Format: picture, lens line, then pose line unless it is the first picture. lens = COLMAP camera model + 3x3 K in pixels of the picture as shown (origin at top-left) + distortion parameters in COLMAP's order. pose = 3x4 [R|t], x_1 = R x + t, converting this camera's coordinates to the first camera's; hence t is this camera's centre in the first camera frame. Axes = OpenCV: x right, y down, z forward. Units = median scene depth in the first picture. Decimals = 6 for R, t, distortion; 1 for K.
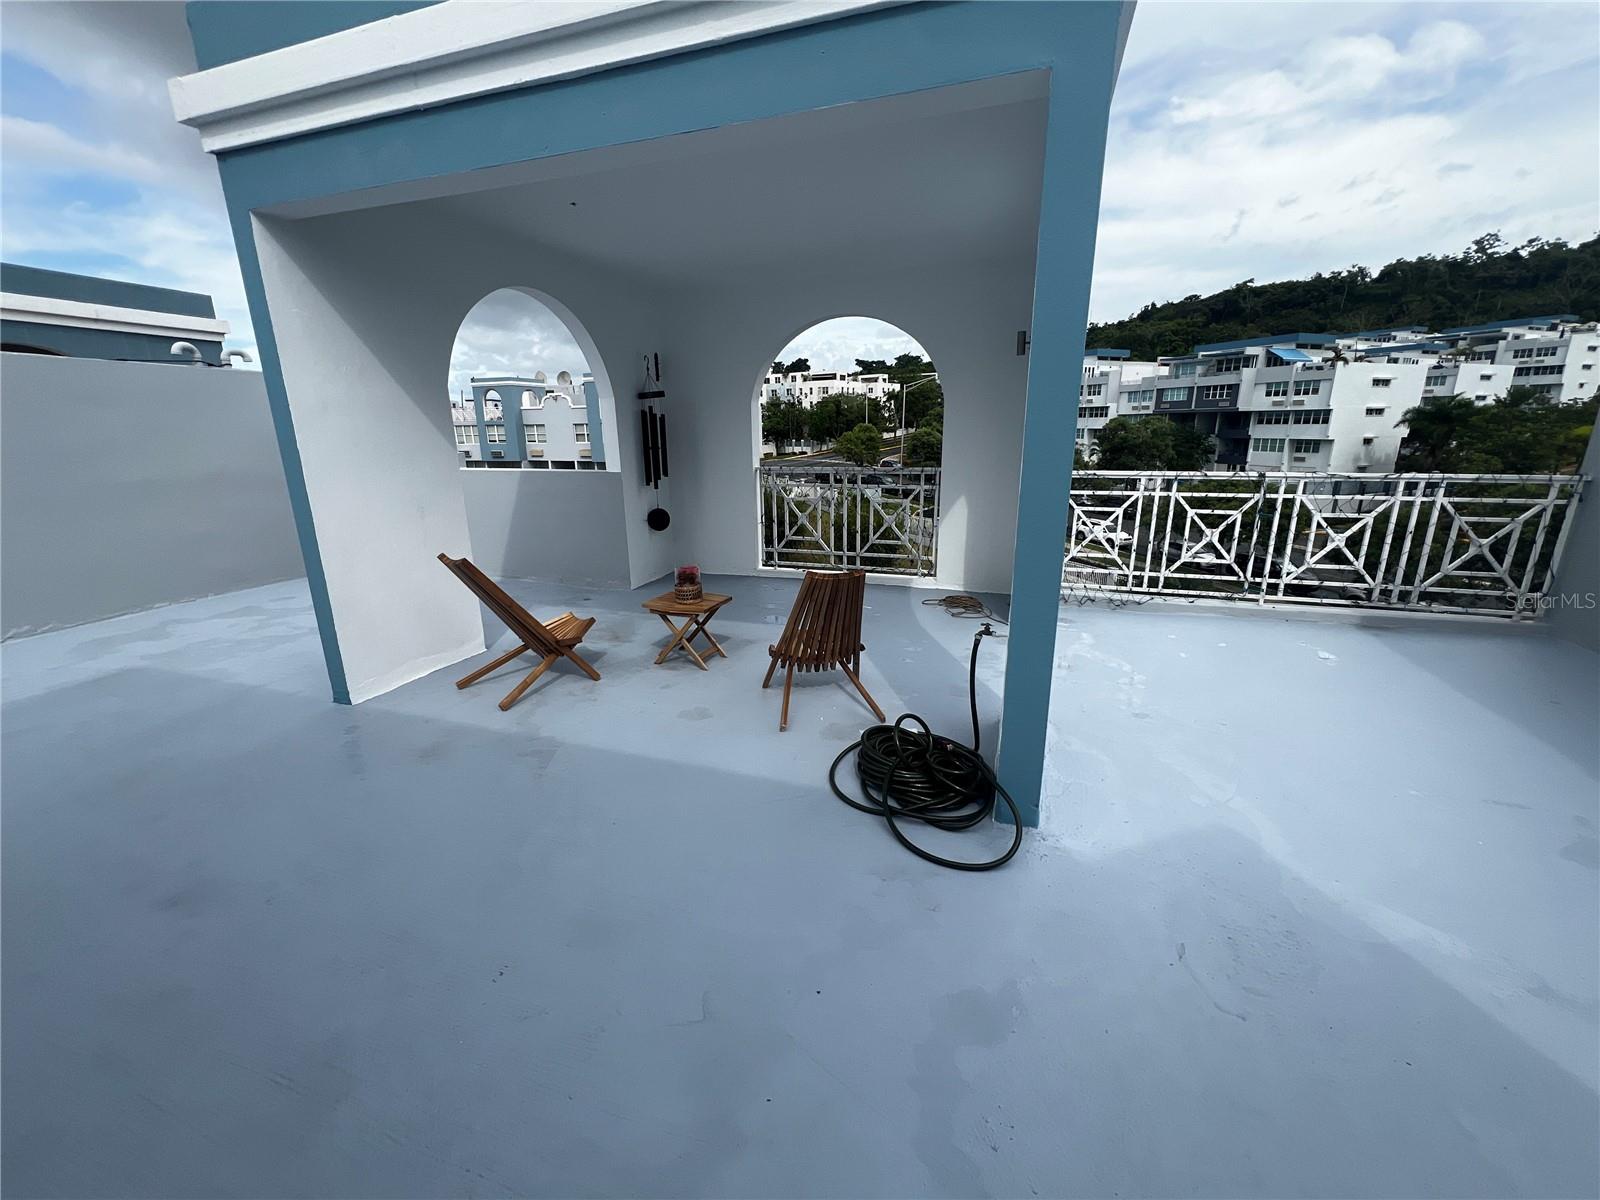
lens RADIAL K [[636.3, 0, 798.0], [0, 636.3, 605.6], [0, 0, 1]] dist [-0.004643, 0.000039]
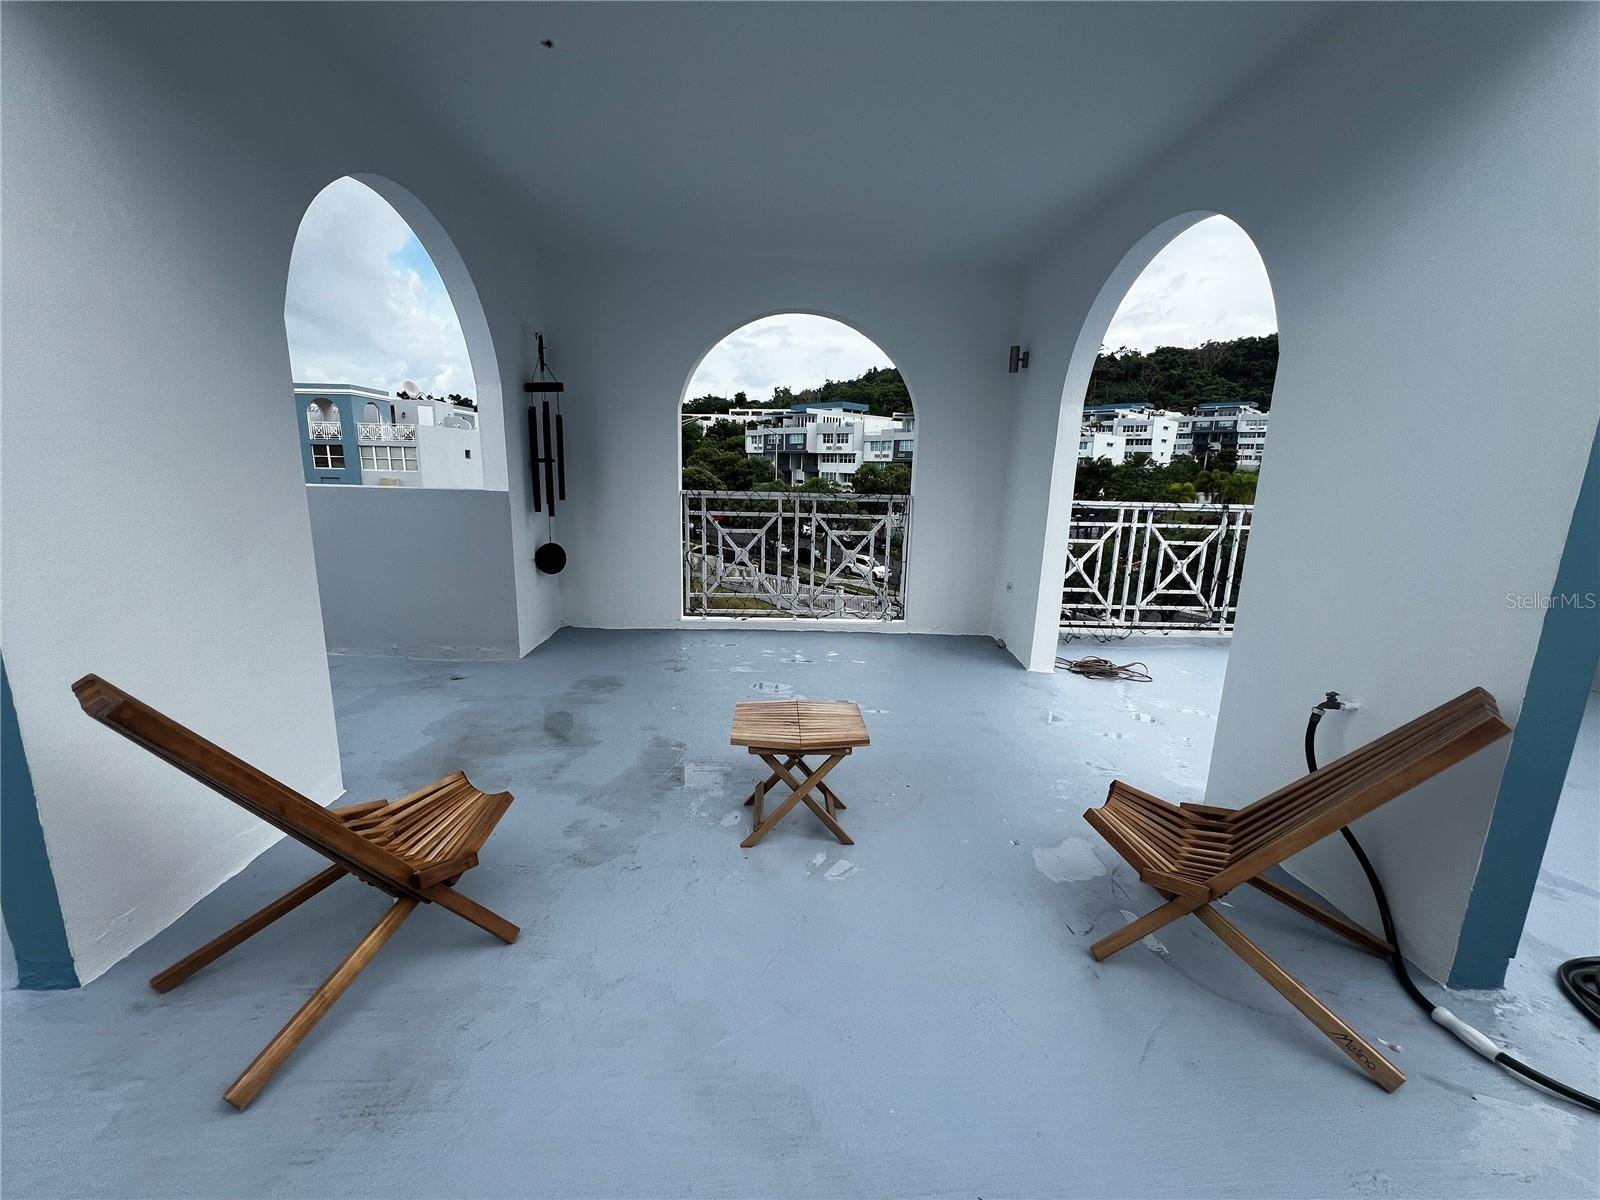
lens RADIAL K [[636.3, 0, 795.2], [0, 636.3, 603.8], [0, 0, 1]] dist [-0.004643, 0.000039]
pose [[0.931856, -0.038658, 0.360763, -0.231481], [0.060550, 0.996933, -0.049574, -0.032115], [-0.357740, 0.068040, 0.931339, 0.237611]]
